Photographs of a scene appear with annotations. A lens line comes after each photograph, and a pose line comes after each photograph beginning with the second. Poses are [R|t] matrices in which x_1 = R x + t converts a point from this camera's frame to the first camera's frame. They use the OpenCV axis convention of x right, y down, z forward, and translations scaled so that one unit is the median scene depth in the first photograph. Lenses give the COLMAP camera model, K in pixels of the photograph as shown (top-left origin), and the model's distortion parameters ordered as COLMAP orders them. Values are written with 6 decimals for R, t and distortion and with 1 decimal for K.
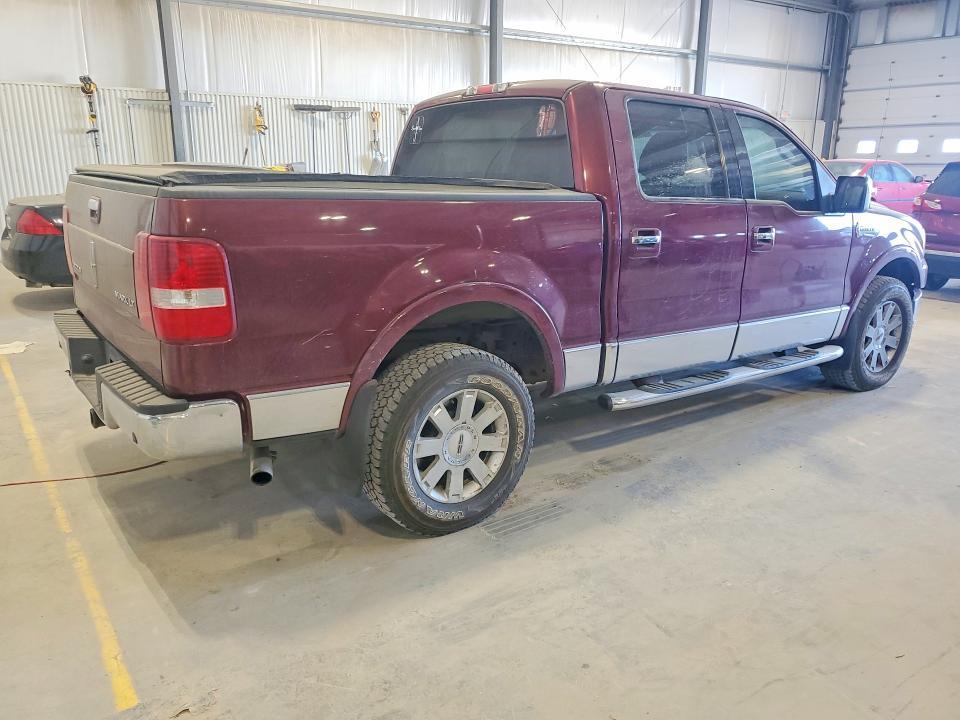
lens RADIAL K [[732.5, 0, 480.0], [0, 732.5, 360.0], [0, 0, 1]] dist [0.001568, -0.000927]
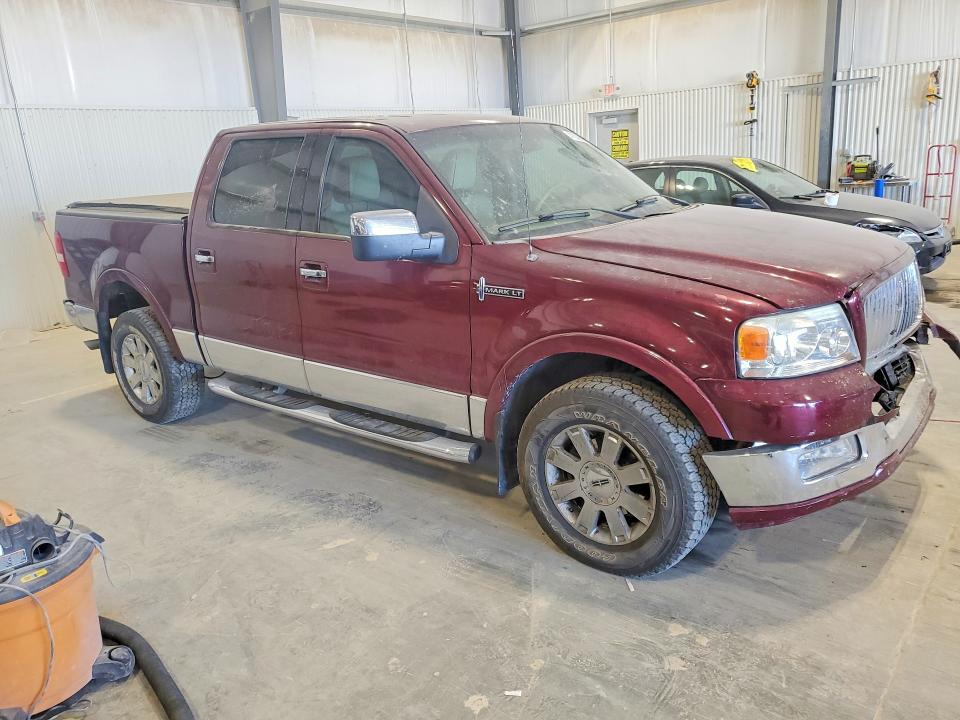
lens RADIAL K [[732.5, 0, 480.0], [0, 732.5, 360.0], [0, 0, 1]] dist [0.001568, -0.000927]
pose [[0.270674, 0.230510, -0.934666, 0.475909], [-0.187625, 0.964922, 0.183637, -0.096668], [0.944210, 0.125662, 0.304428, 0.336727]]
